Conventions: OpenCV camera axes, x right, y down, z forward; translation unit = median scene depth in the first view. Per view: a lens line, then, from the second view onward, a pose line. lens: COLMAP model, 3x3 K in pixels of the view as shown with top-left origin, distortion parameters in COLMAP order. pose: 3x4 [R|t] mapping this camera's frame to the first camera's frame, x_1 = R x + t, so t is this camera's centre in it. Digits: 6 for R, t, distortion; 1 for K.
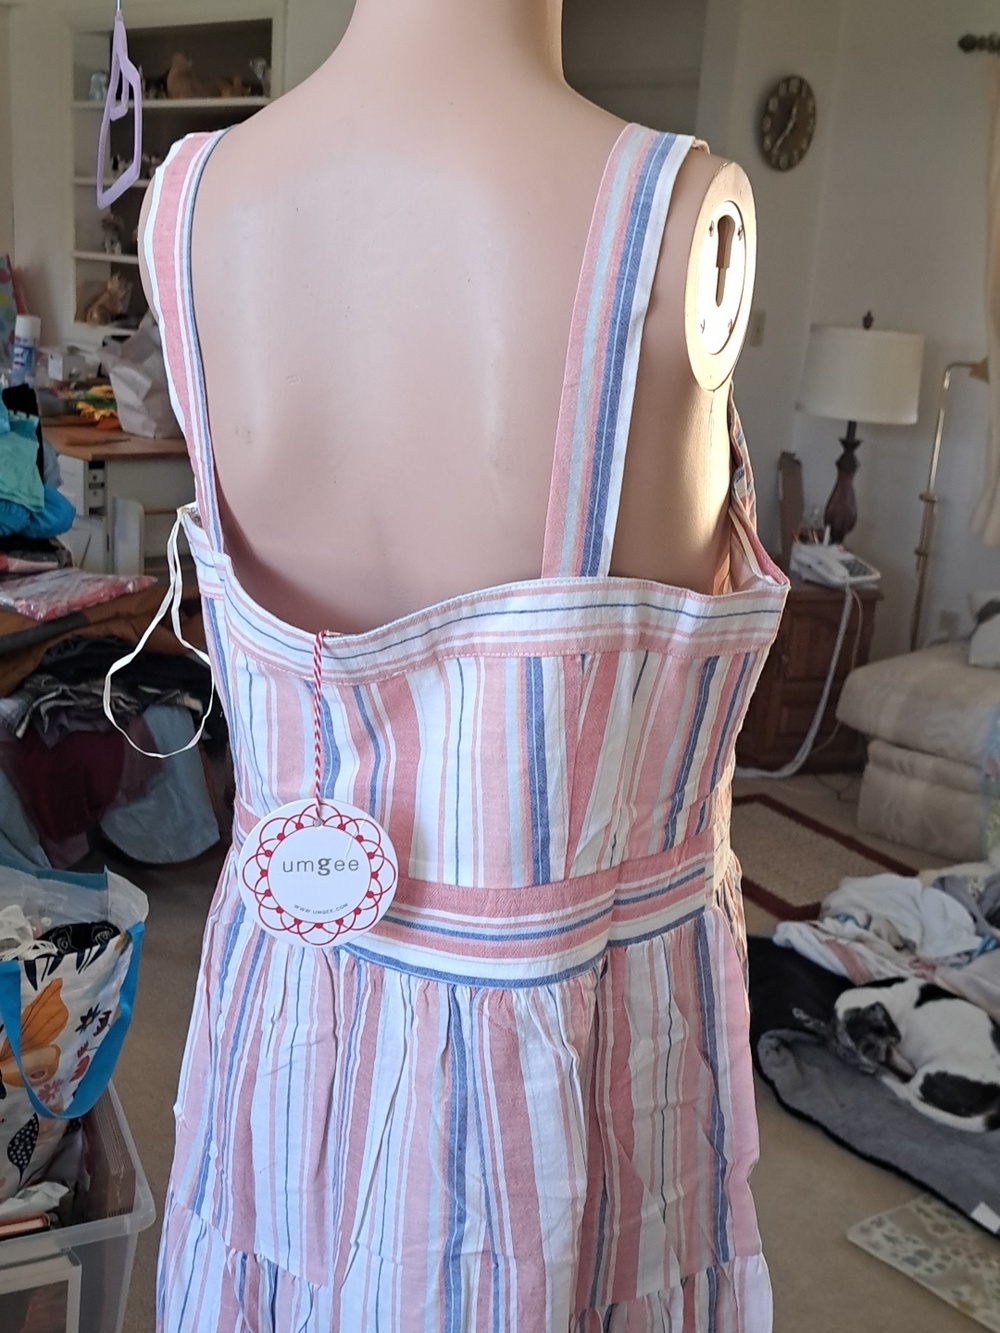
lens RADIAL K [[1818.2, 0, 500.0], [0, 1818.2, 666.5], [0, 0, 1]] dist [0.254033, -0.432949]
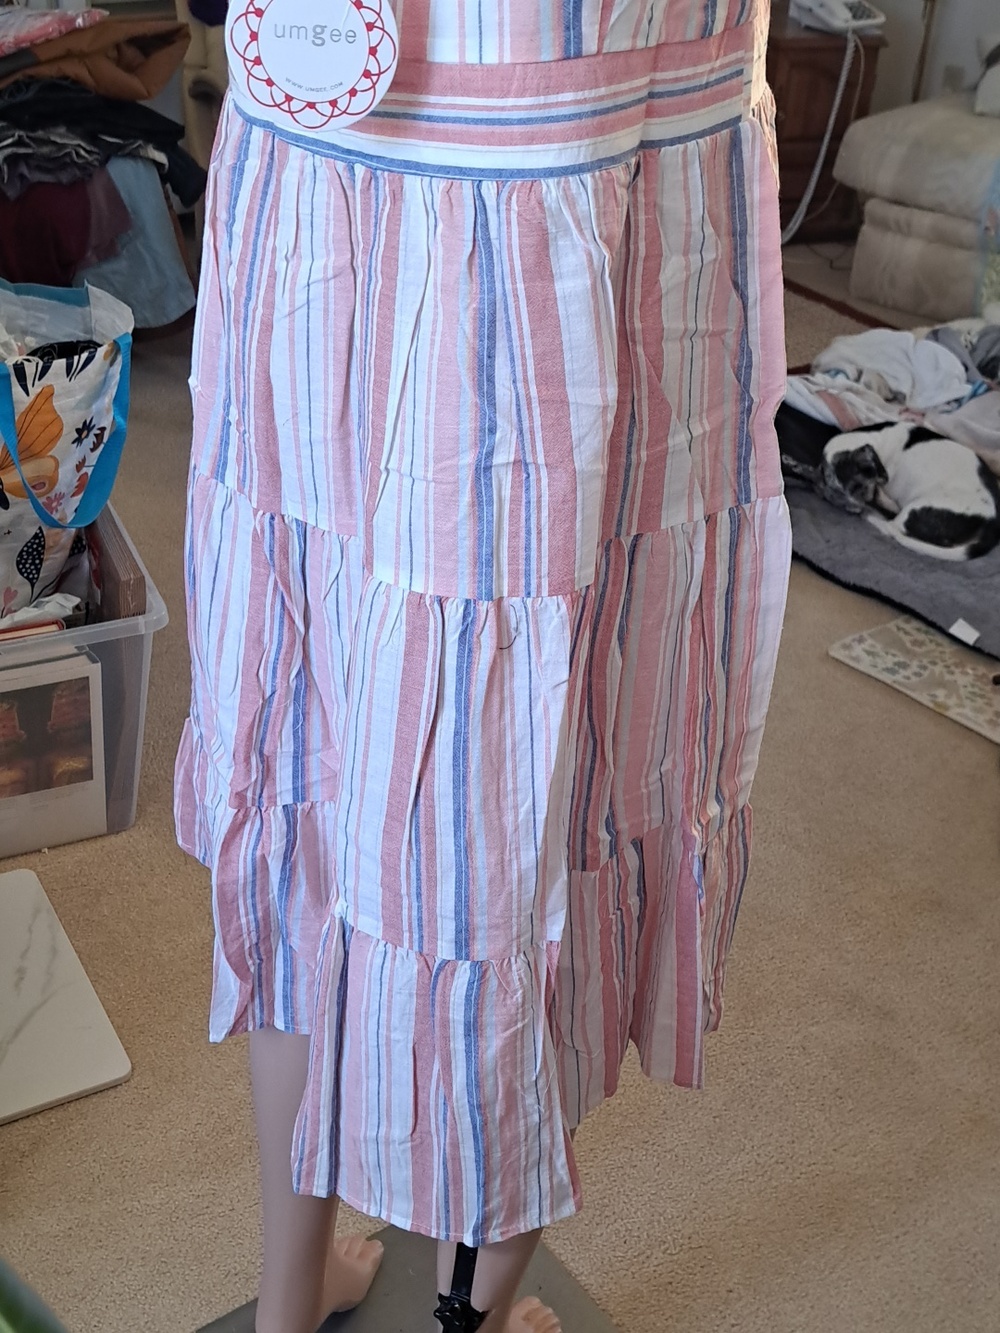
lens RADIAL K [[1818.2, 0, 500.0], [0, 1818.2, 666.5], [0, 0, 1]] dist [0.254033, -0.432949]
pose [[0.999700, -0.022415, 0.009889, -0.025683], [0.019259, 0.968485, 0.248324, 0.156288], [-0.015144, -0.248059, 0.968626, 0.013008]]
